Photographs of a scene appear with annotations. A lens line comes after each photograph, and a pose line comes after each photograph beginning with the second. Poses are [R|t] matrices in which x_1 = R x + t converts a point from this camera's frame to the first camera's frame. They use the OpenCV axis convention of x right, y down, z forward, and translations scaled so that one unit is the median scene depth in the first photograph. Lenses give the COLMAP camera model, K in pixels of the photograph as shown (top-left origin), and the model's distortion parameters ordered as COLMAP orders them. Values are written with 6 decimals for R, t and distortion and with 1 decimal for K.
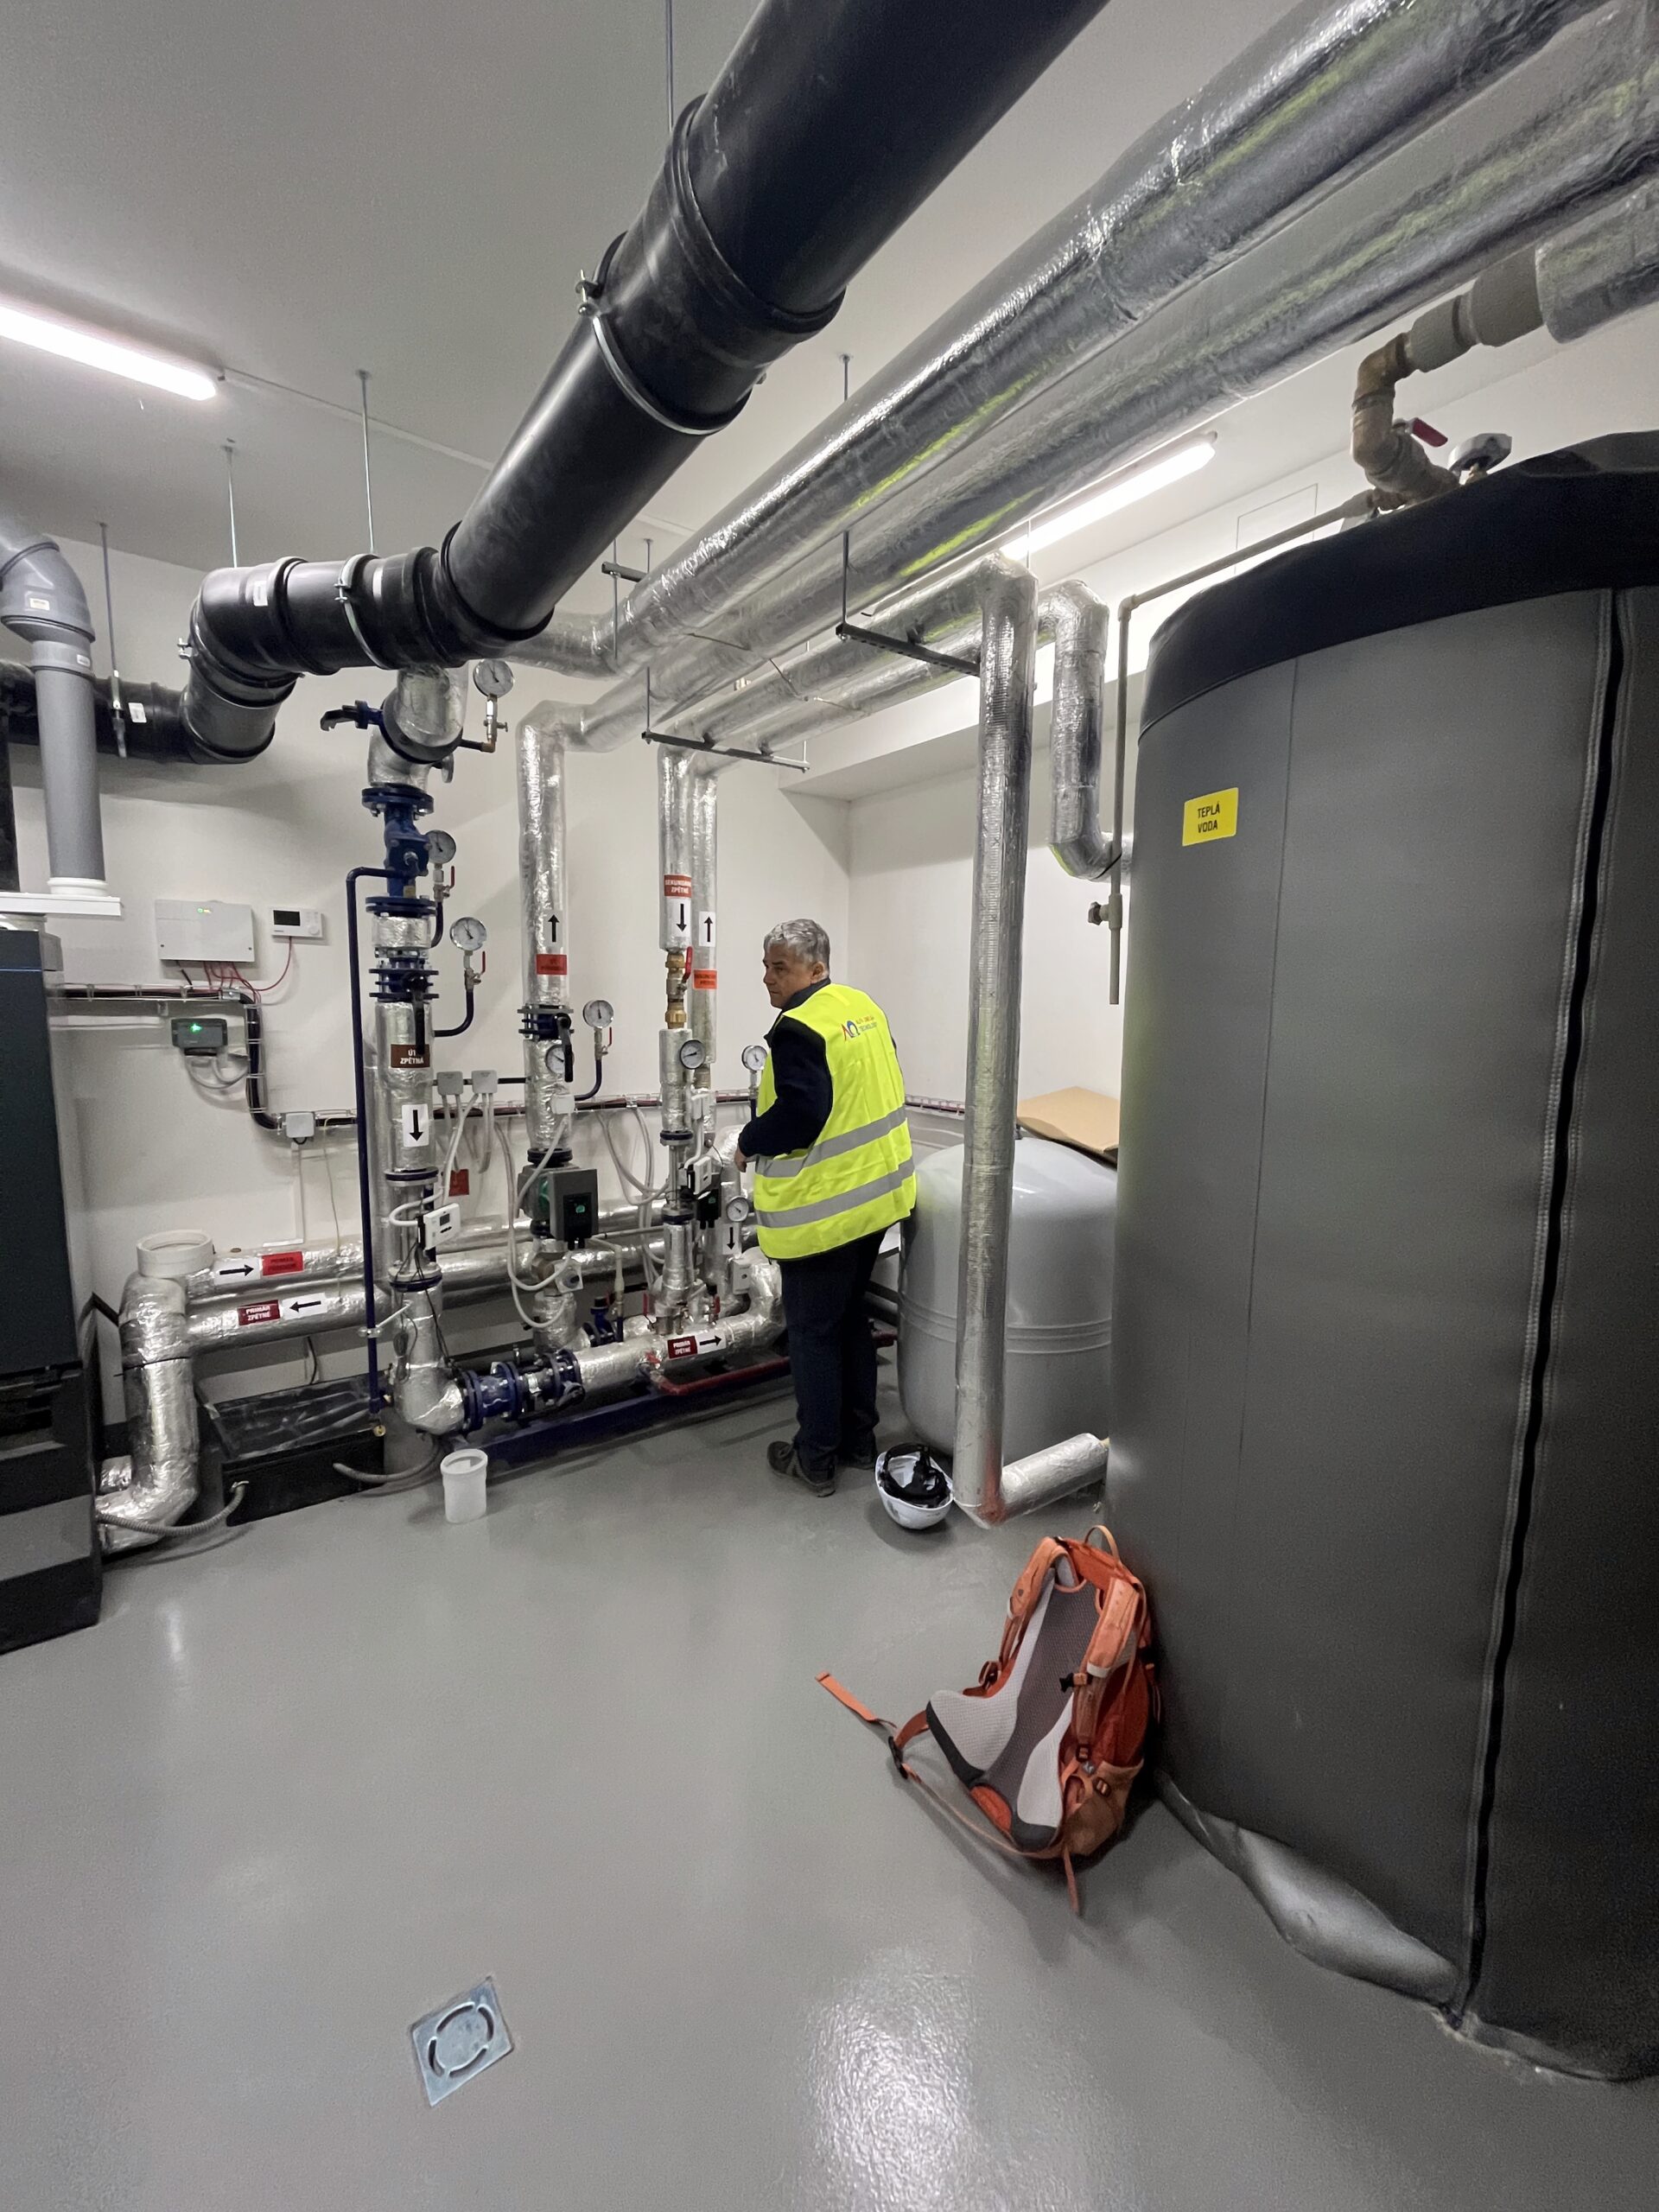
lens RADIAL K [[906.6, 0, 832.3], [0, 906.6, 1104.6], [0, 0, 1]] dist [-0.004339, -0.000123]
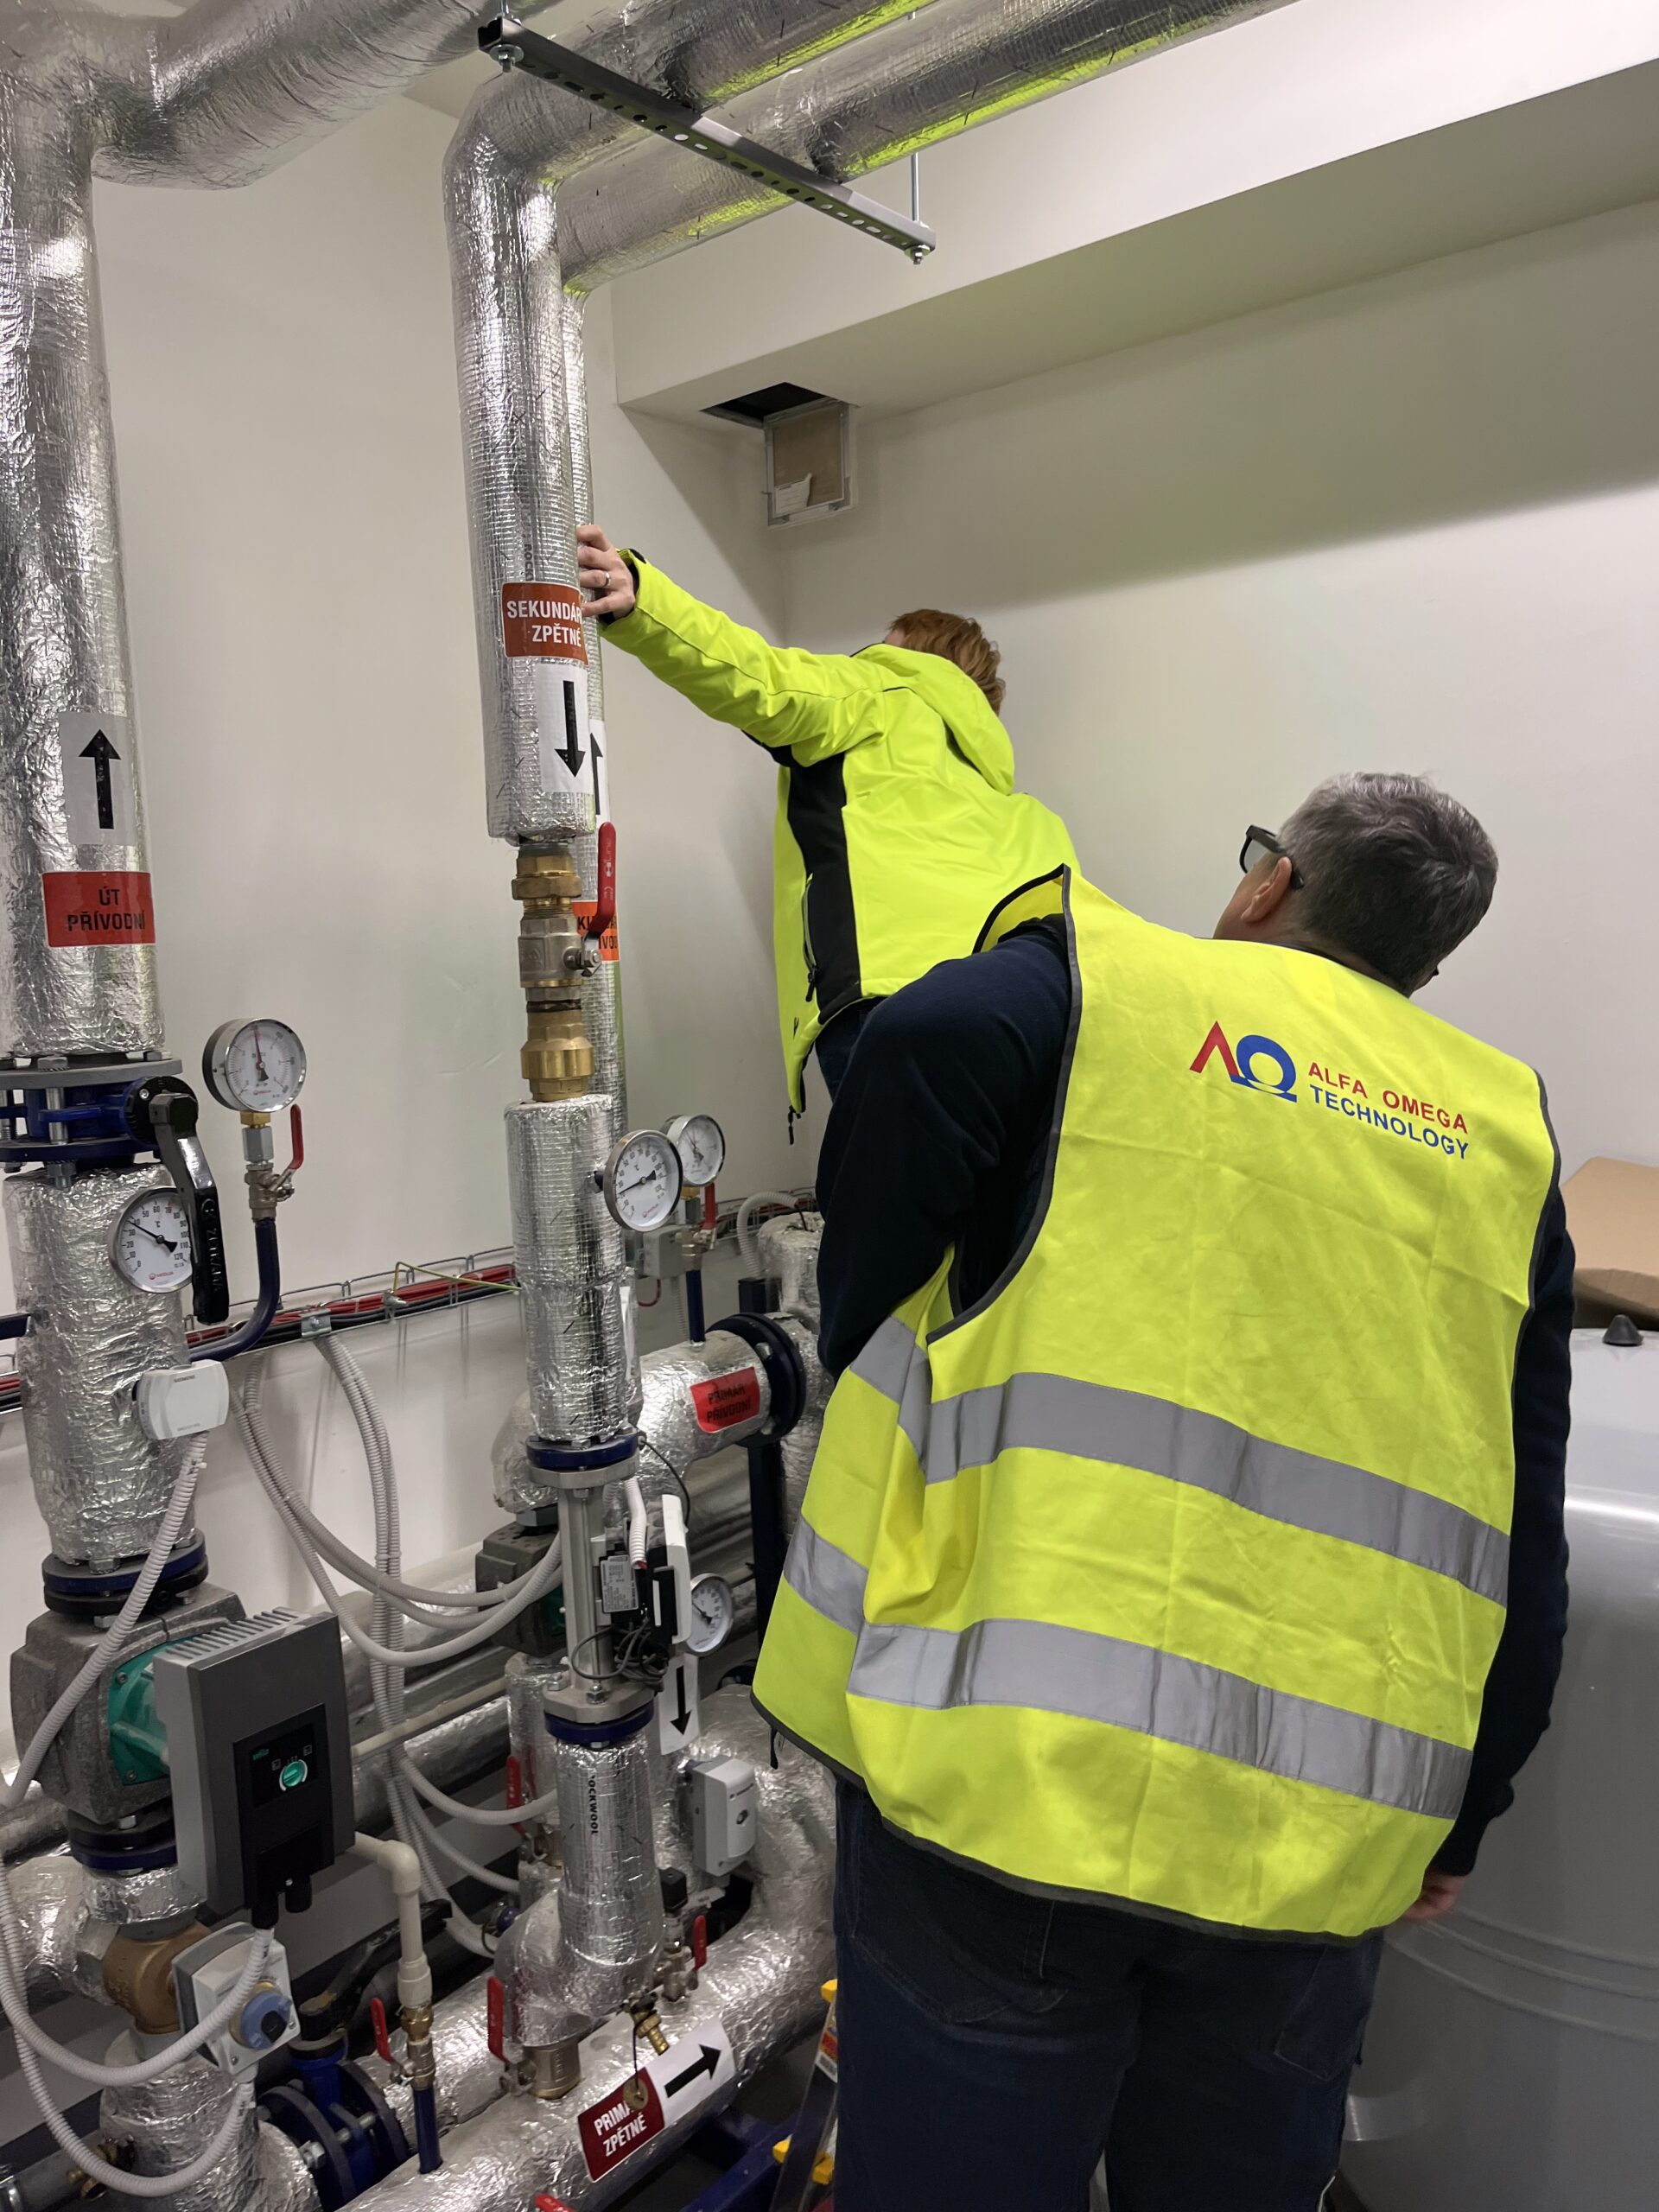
lens RADIAL K [[1686.1, 0, 810.3], [0, 1686.1, 1084.4], [0, 0, 1]] dist [0.022478, -0.028544]
pose [[0.969096, -0.080464, 0.233192, -0.230321], [0.088241, 0.995831, -0.023096, -0.070595], [-0.230361, 0.042960, 0.972156, 0.453584]]
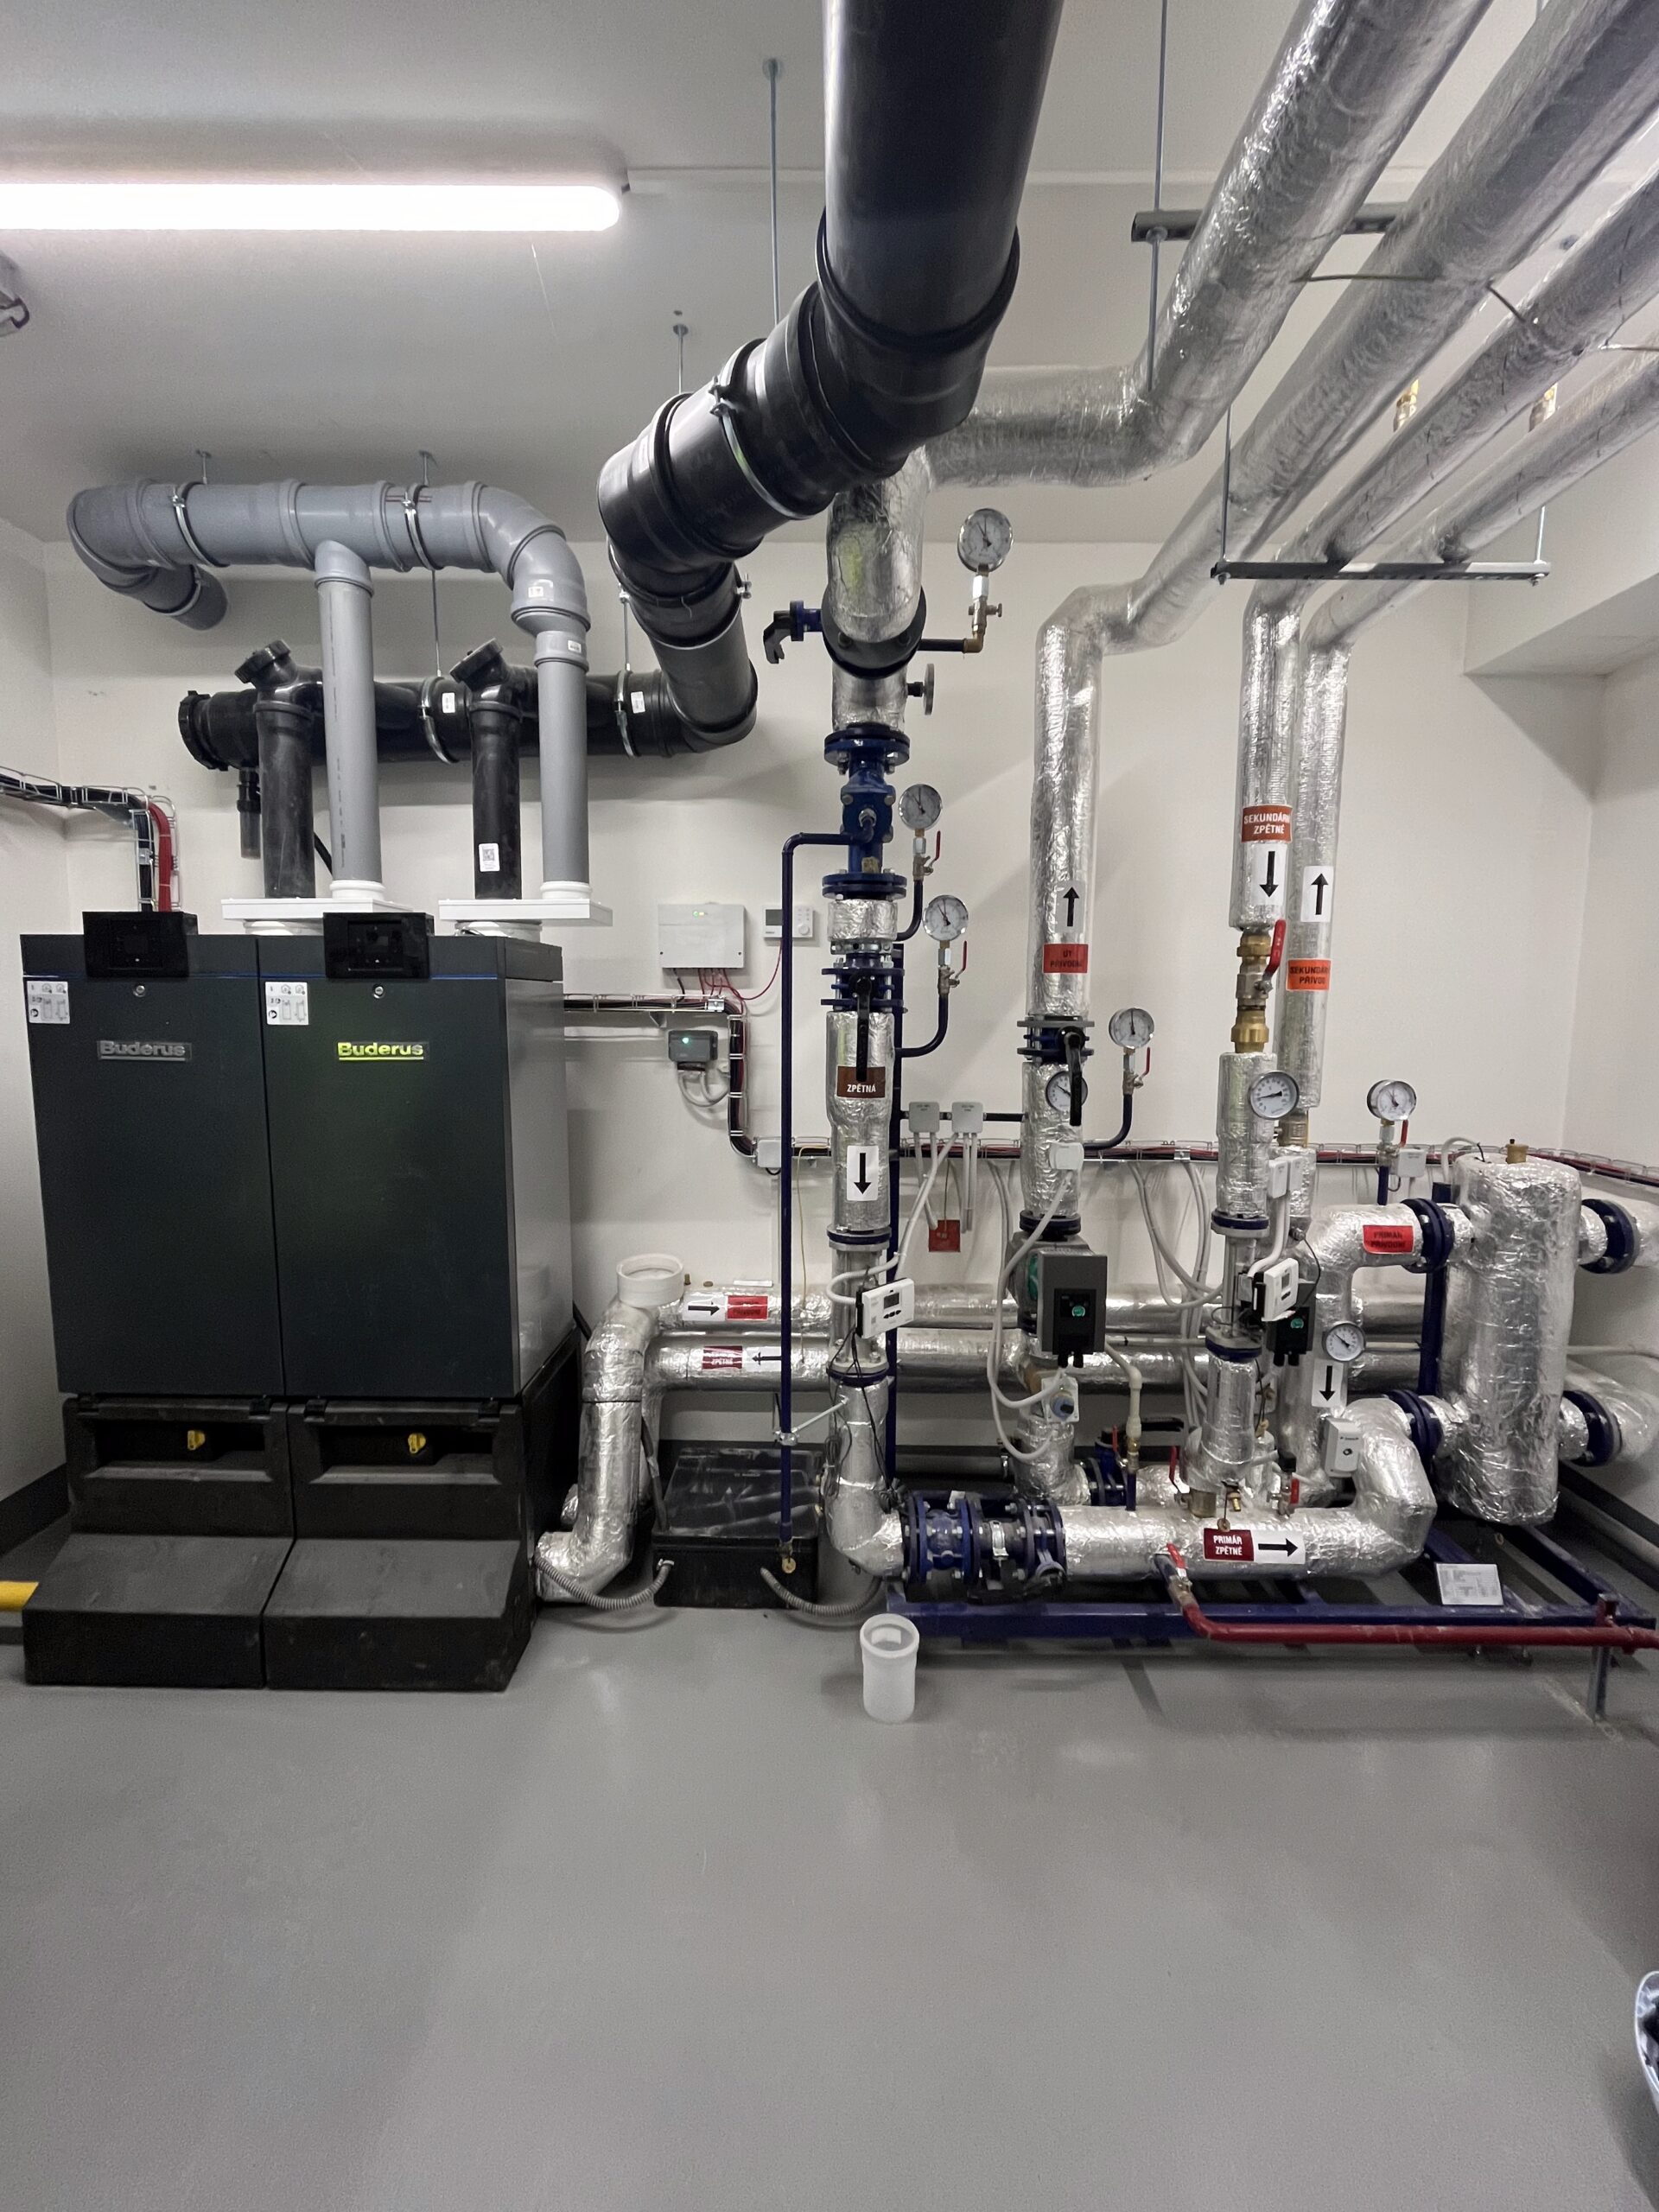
lens RADIAL K [[906.6, 0, 818.1], [0, 906.6, 1103.1], [0, 0, 1]] dist [-0.004339, -0.000123]
pose [[0.797826, 0.055763, -0.600303, -0.032303], [-0.064804, 0.997876, 0.006567, -0.034569], [0.599394, 0.033663, 0.799746, 0.330138]]
